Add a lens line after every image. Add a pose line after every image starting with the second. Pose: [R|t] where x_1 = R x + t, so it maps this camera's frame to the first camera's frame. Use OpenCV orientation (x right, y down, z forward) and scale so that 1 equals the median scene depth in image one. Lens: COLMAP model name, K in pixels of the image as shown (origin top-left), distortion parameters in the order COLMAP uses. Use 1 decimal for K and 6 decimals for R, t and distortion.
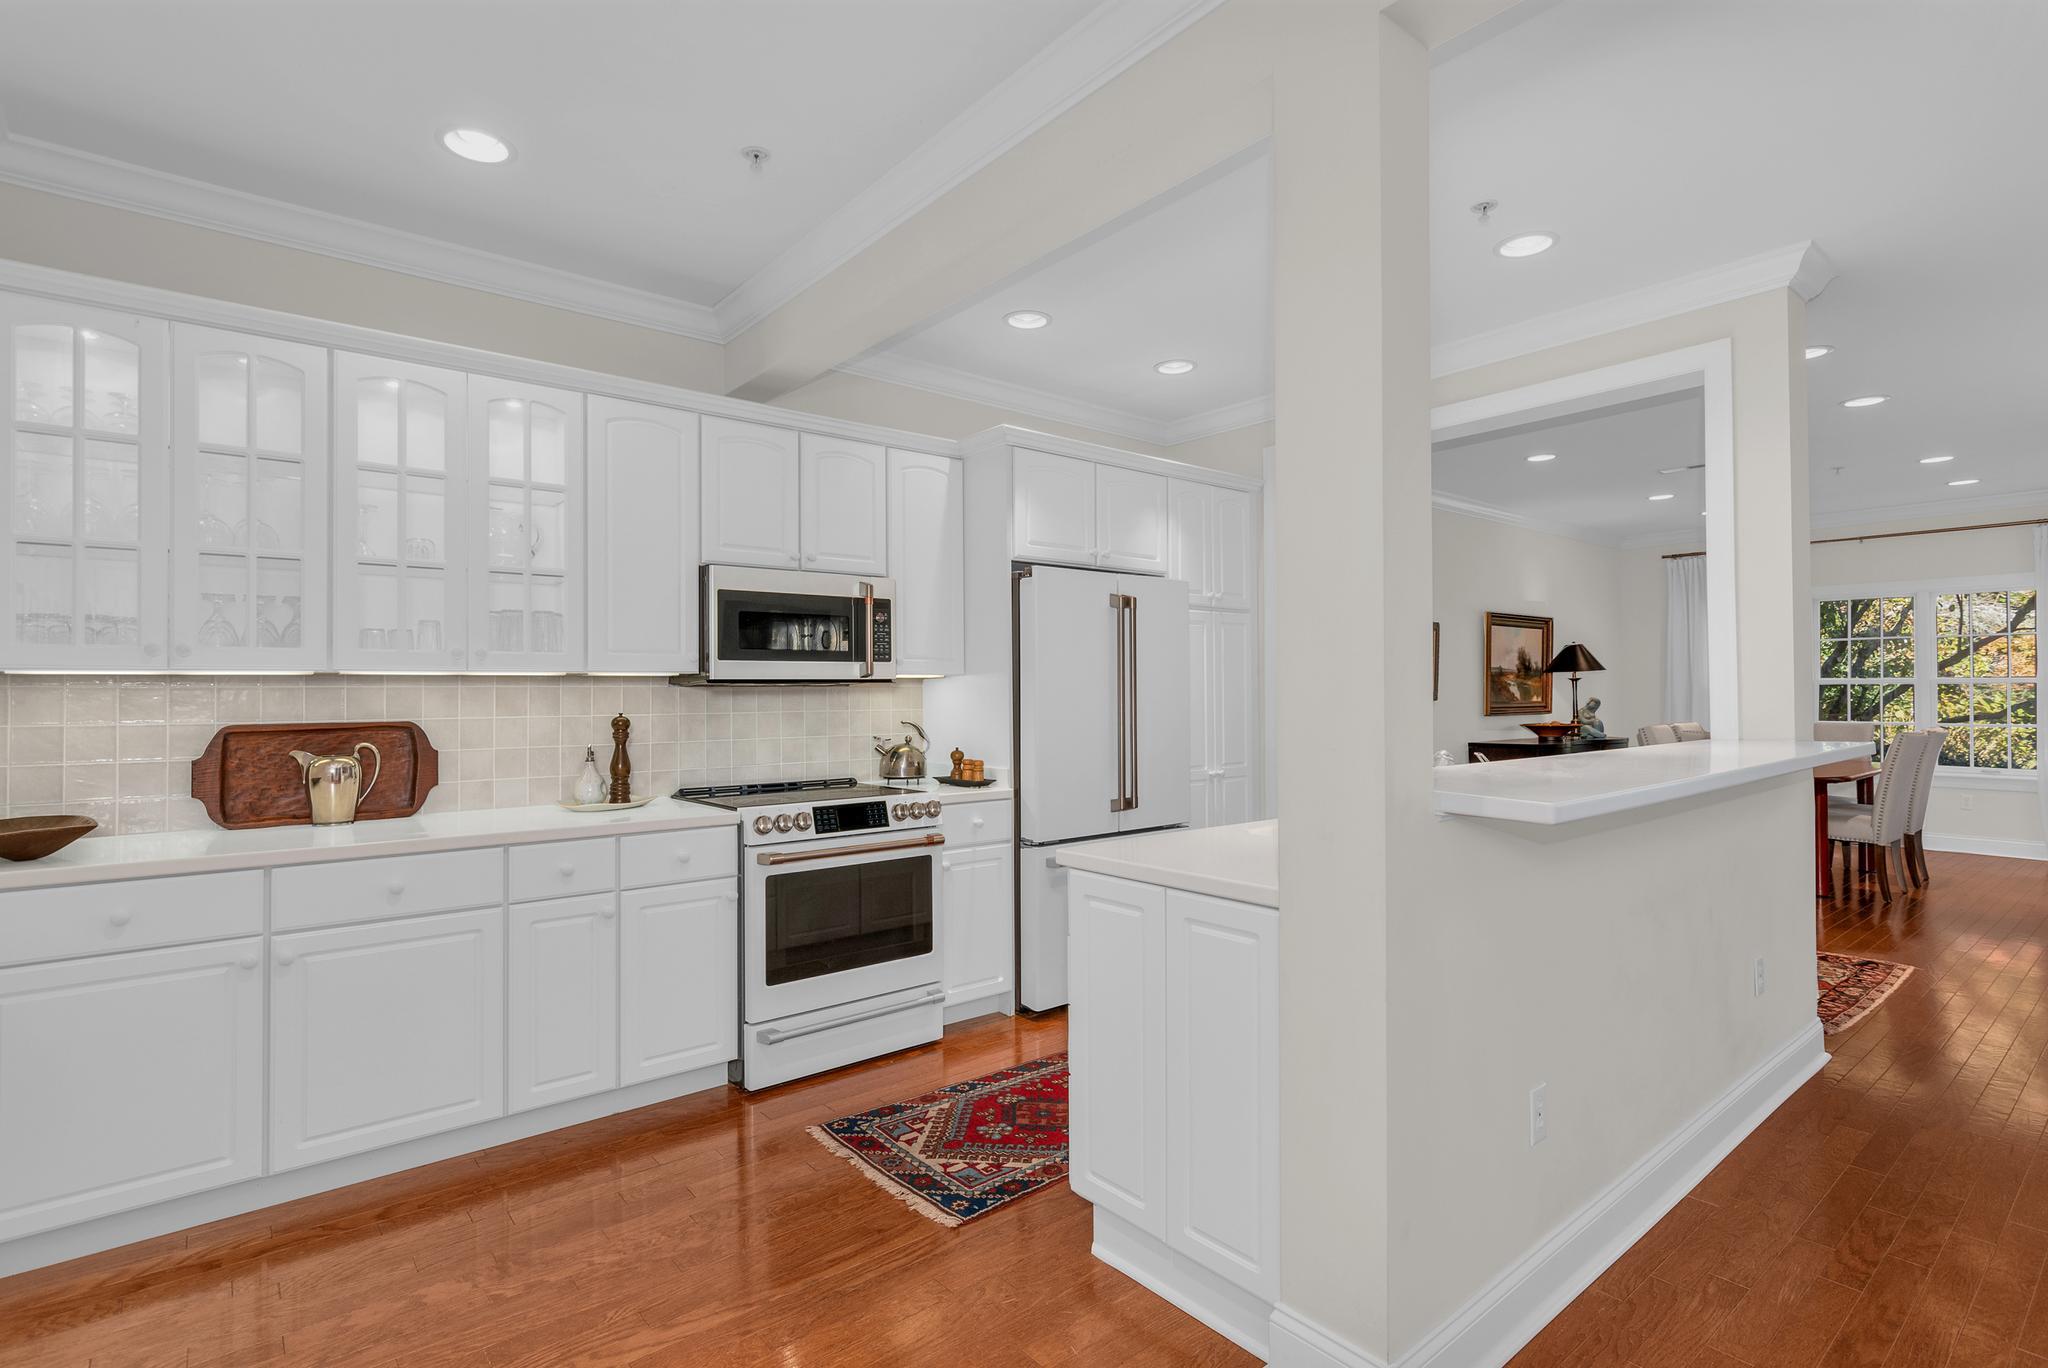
lens RADIAL K [[992.9, 0, 1019.1], [0, 992.9, 678.1], [0, 0, 1]] dist [0.004616, 0.001030]
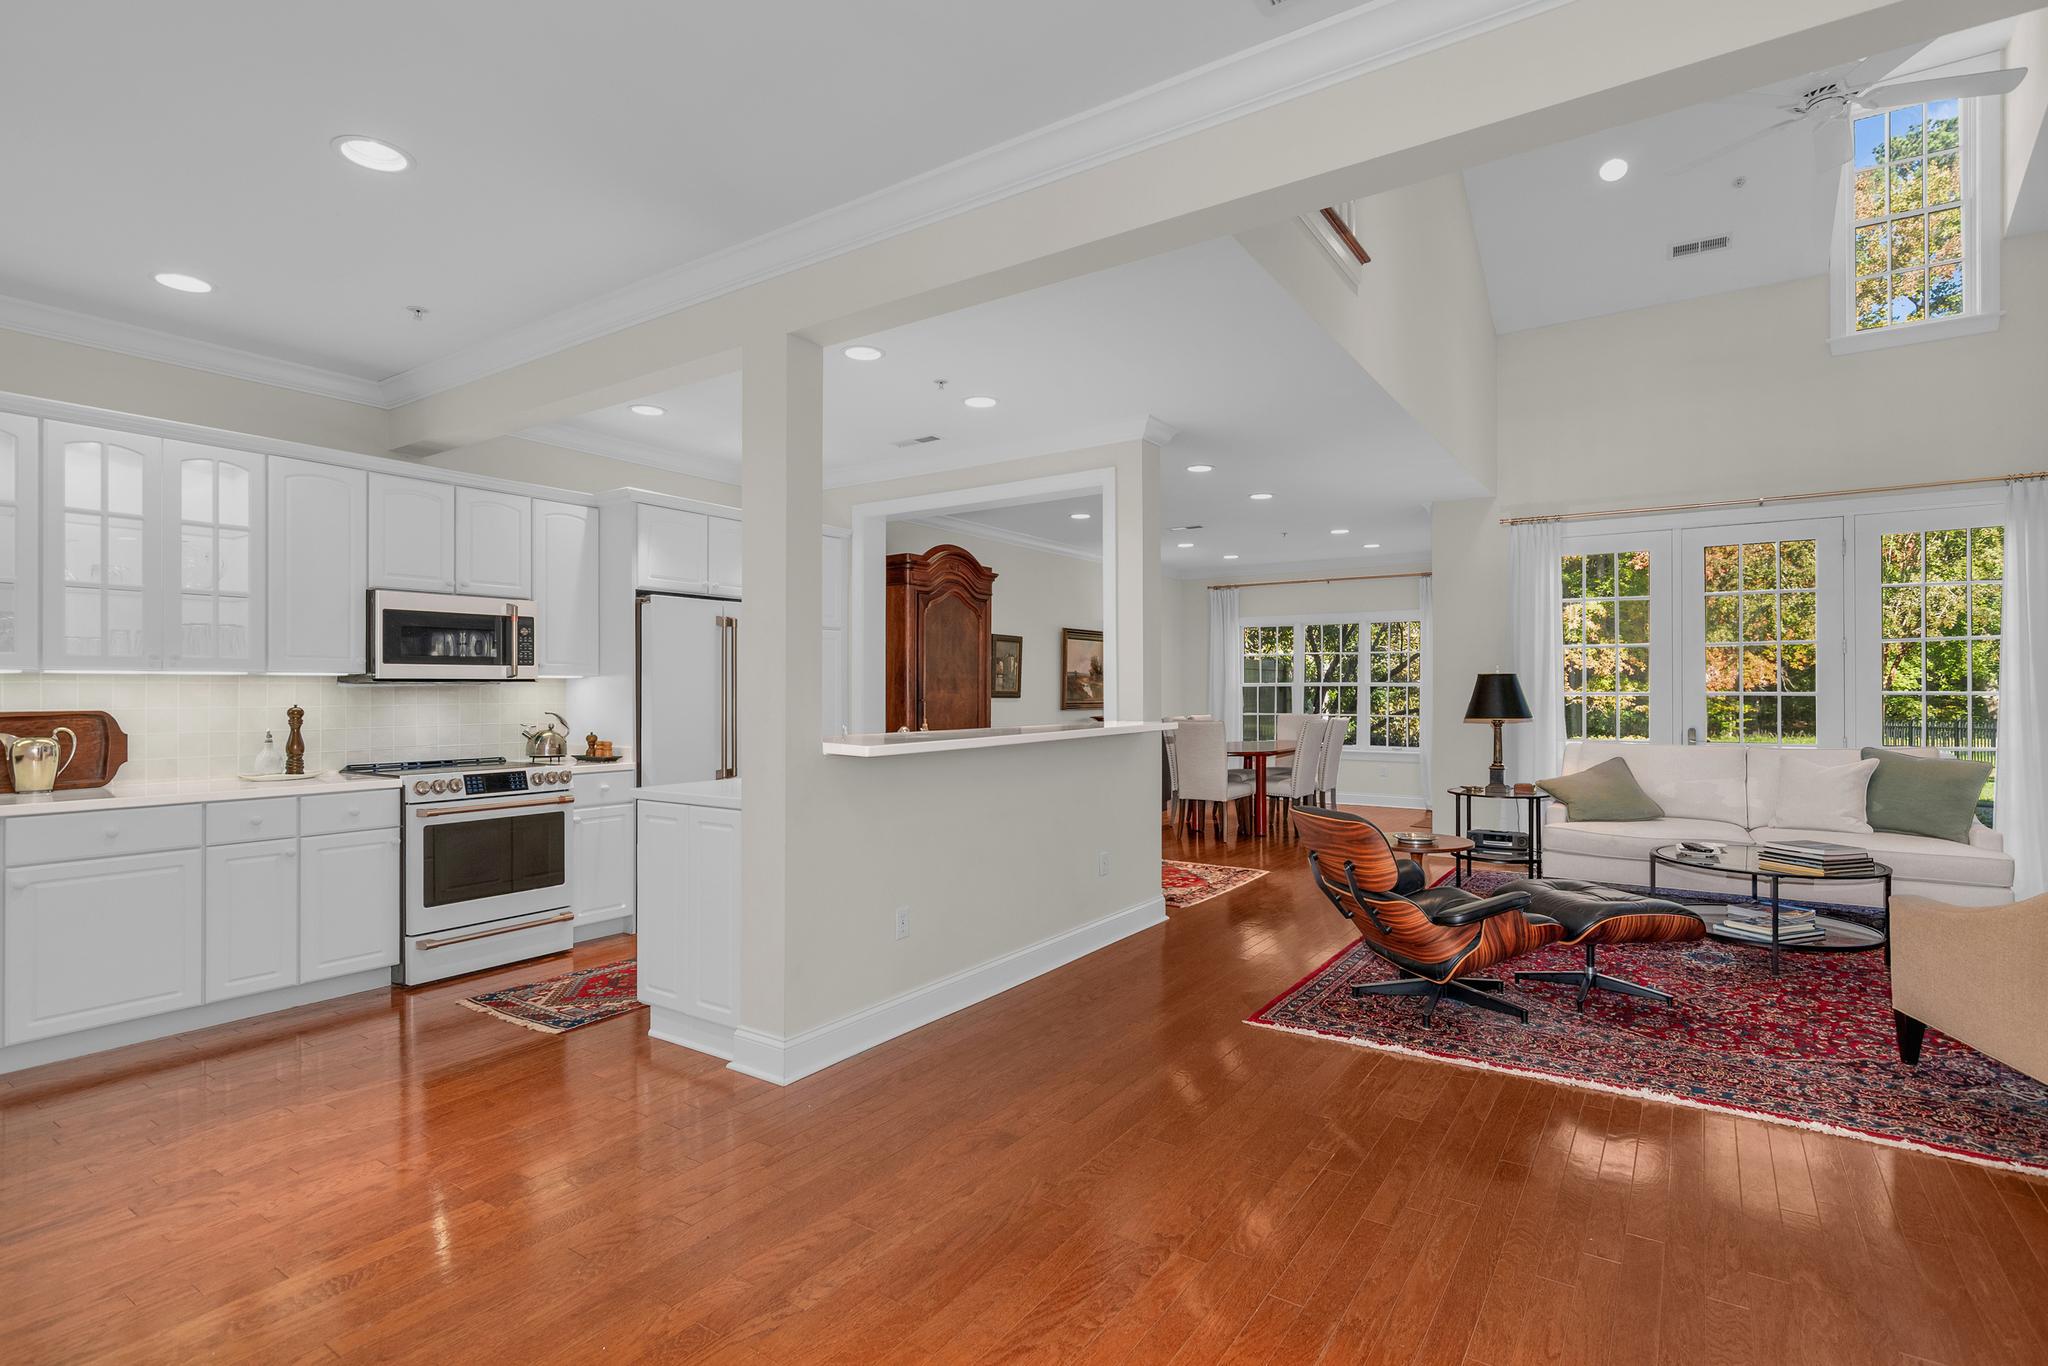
lens RADIAL K [[995.7, 0, 1016.7], [0, 995.7, 685.5], [0, 0, 1]] dist [-0.002125, 0.002034]
pose [[0.960026, 0.005459, 0.279857, 0.131484], [-0.007855, 0.999941, 0.007441, -0.005945], [-0.279800, -0.009341, 0.960013, -0.493048]]
